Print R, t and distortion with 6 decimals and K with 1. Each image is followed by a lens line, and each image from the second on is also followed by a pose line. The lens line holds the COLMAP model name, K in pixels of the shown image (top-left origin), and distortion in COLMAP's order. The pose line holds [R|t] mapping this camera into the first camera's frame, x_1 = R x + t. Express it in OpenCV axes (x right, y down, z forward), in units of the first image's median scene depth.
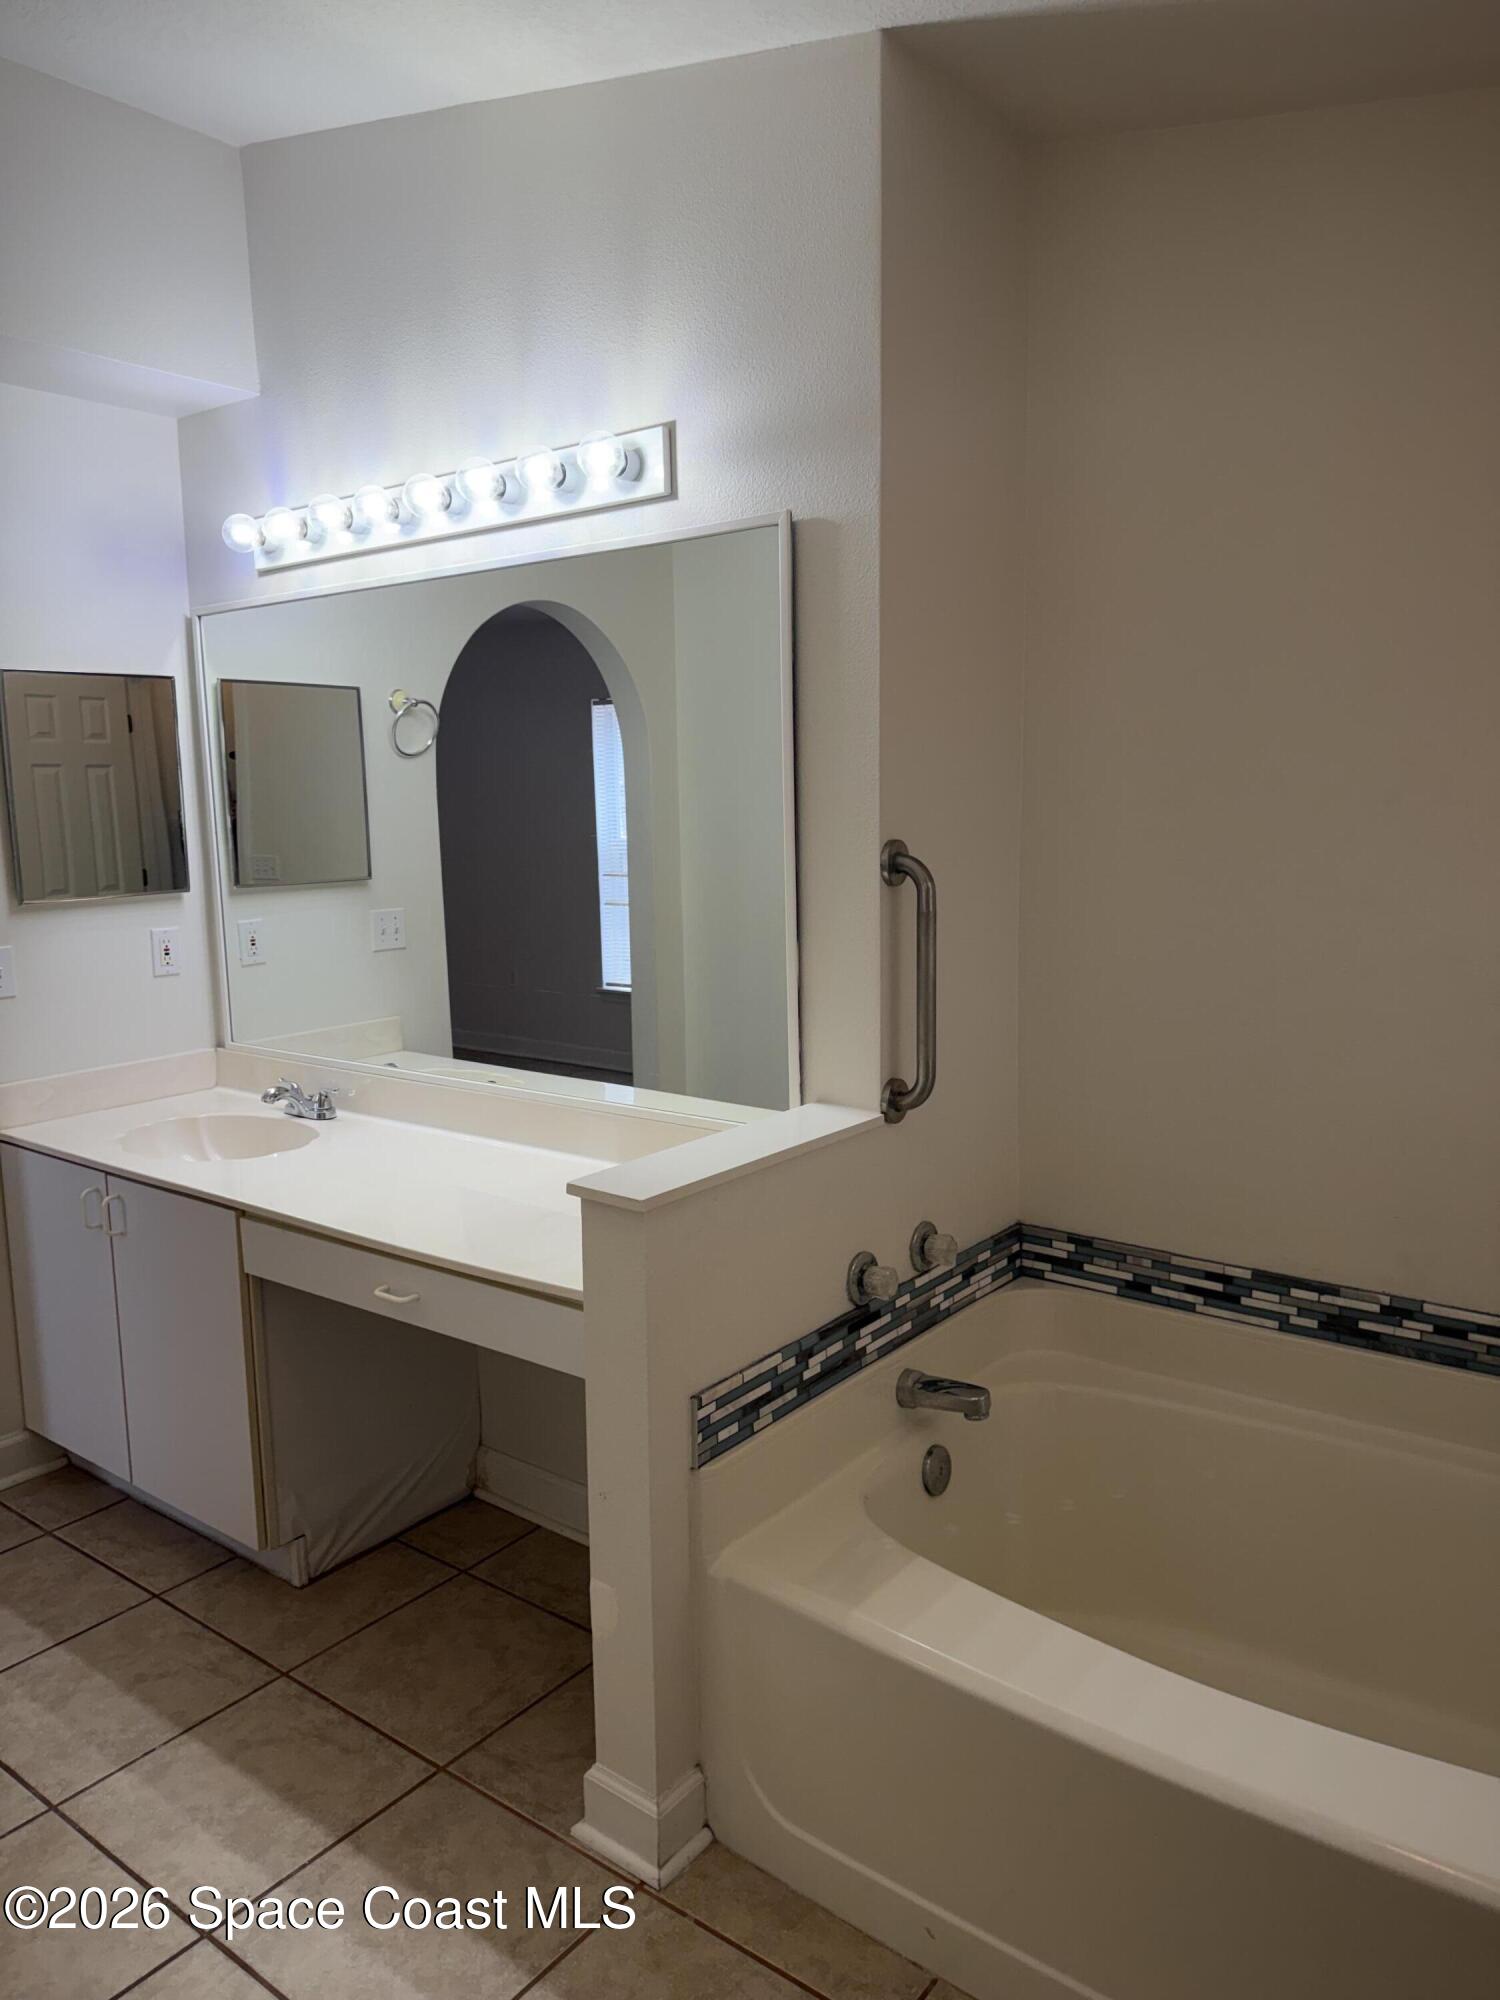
lens RADIAL K [[1413.8, 0, 750.4], [0, 1413.8, 1016.4], [0, 0, 1]] dist [0.080192, -0.085290]
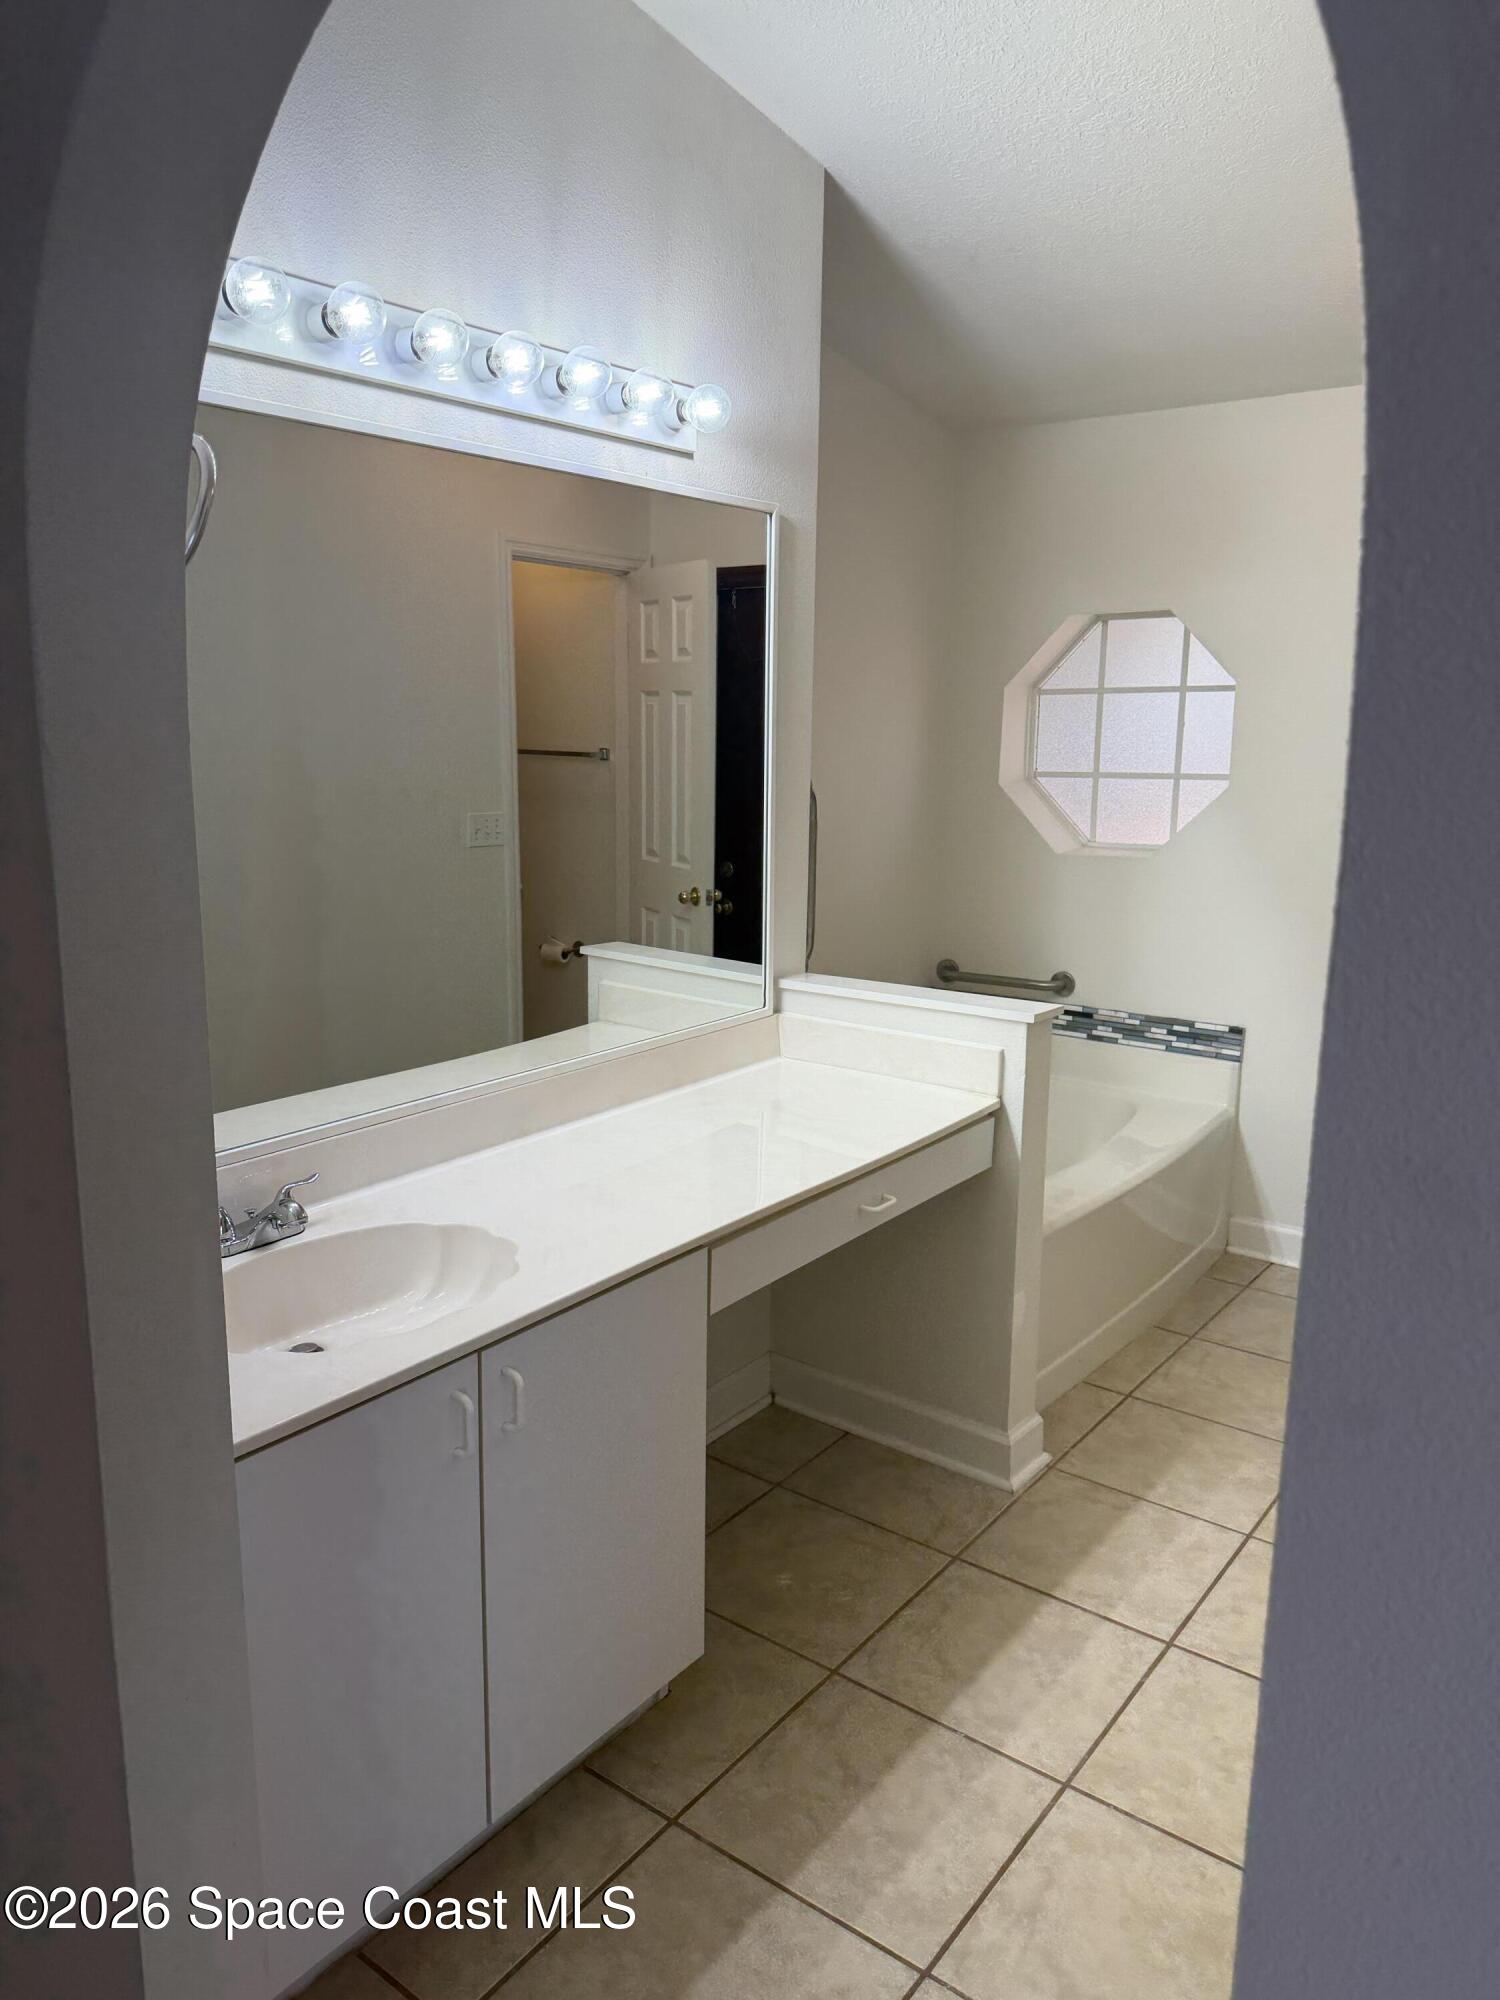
lens RADIAL K [[1428.2, 0, 742.6], [0, 1428.2, 1001.0], [0, 0, 1]] dist [0.033887, -0.043763]
pose [[-0.003280, -0.177424, 0.984129, -1.196698], [0.156310, 0.971946, 0.175748, -0.145351], [-0.987703, 0.154405, 0.024545, 0.992925]]
